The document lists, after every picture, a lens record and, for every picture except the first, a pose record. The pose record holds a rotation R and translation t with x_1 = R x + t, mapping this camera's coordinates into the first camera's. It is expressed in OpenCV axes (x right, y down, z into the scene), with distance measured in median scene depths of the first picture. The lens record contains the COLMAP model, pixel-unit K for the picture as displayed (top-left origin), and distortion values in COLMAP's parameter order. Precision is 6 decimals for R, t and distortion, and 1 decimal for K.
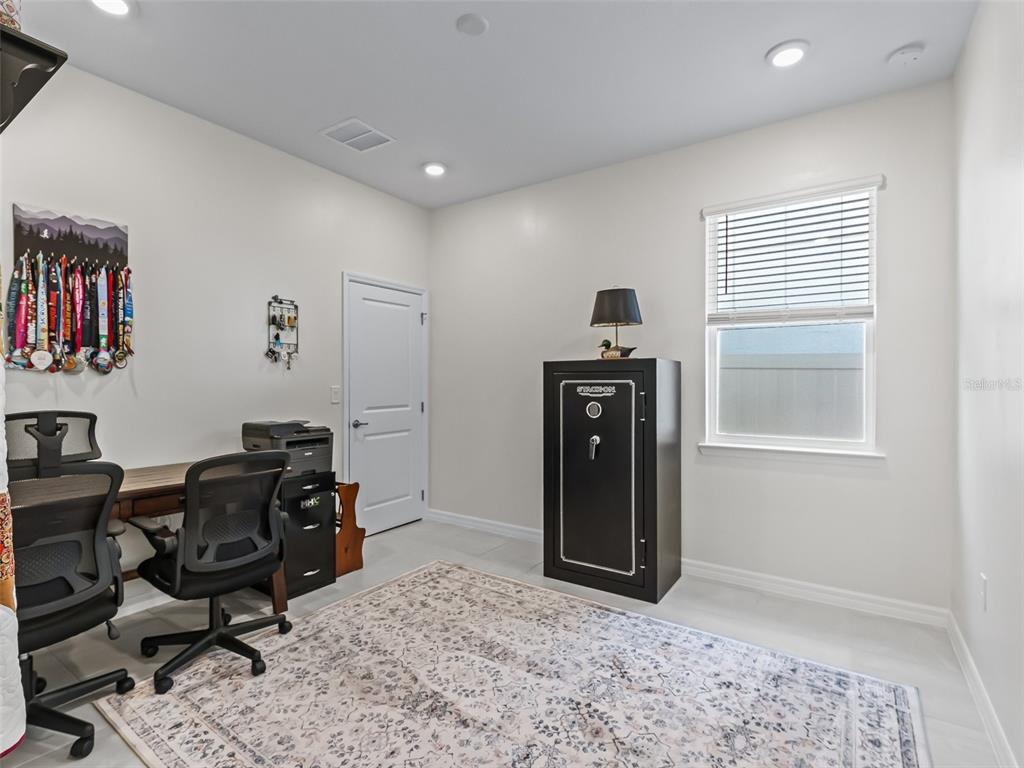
lens RADIAL K [[508.8, 0, 498.4], [0, 508.8, 384.1], [0, 0, 1]] dist [-0.002759, -0.000879]
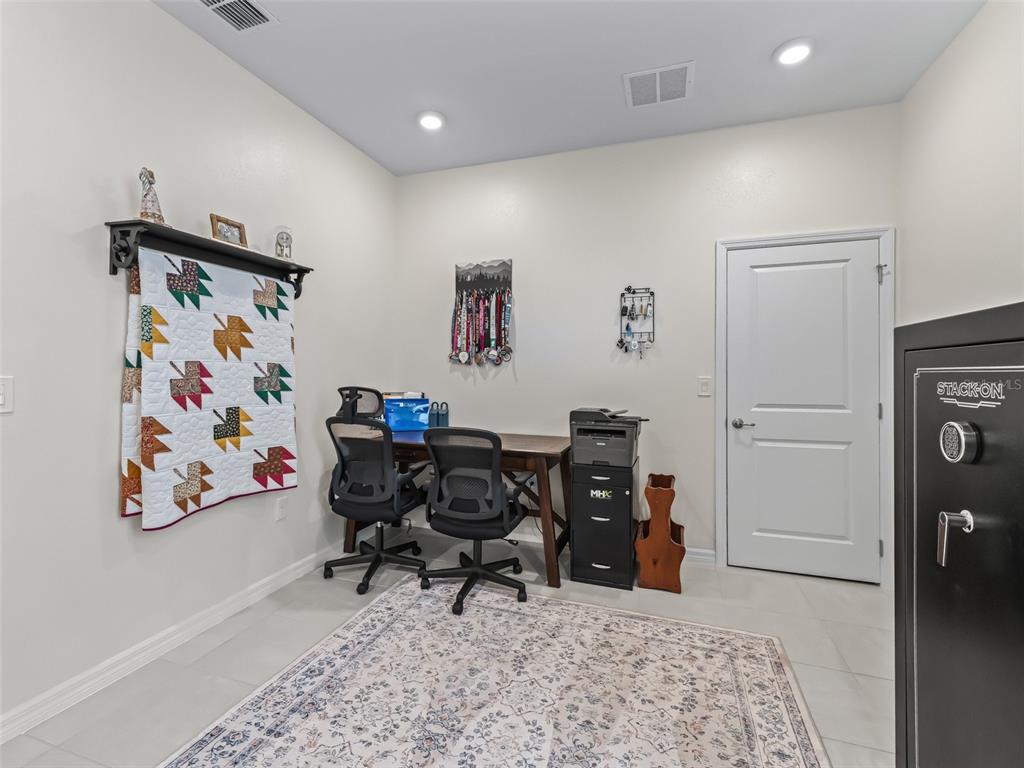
lens RADIAL K [[467.2, 0, 506.3], [0, 467.2, 370.4], [0, 0, 1]] dist [0.010639, -0.000865]
pose [[0.272599, -0.002727, -0.962124, 0.447958], [-0.007905, 0.999956, -0.005074, 0.000479], [0.962095, 0.008989, 0.272565, 0.575900]]
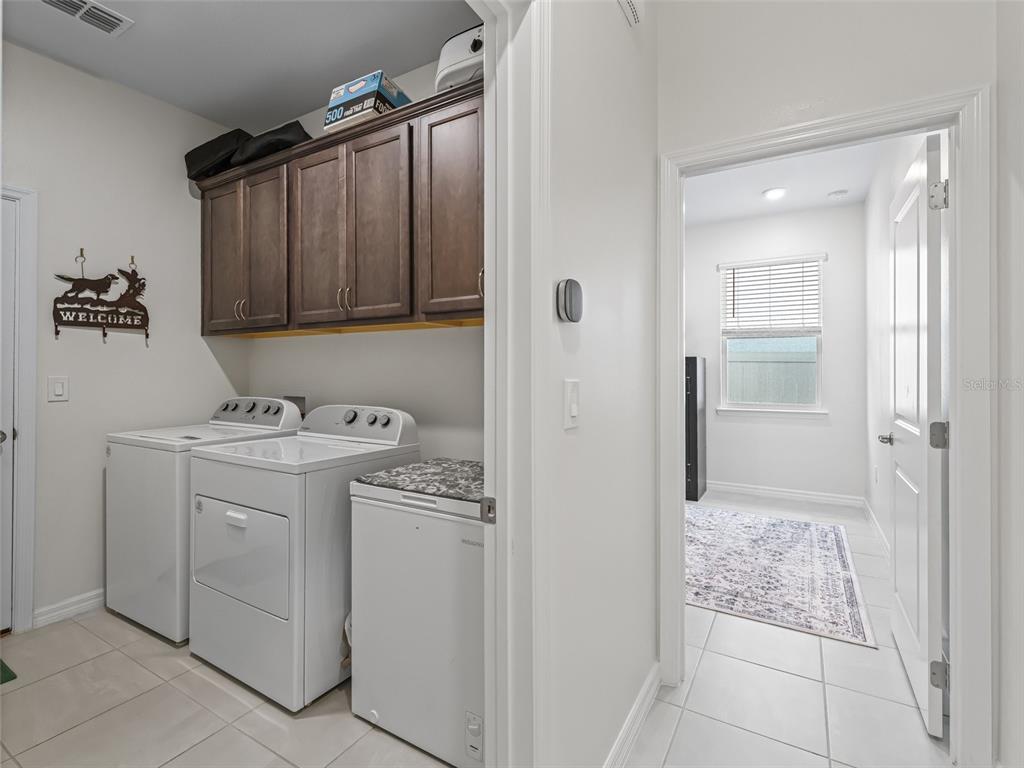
lens RADIAL K [[467.2, 0, 506.3], [0, 467.2, 370.4], [0, 0, 1]] dist [0.010639, -0.000865]
pose [[0.998974, -0.001682, 0.045258, -0.466322], [0.002085, 0.999959, -0.008858, 0.008595], [-0.045242, 0.008943, 0.998936, -0.631034]]
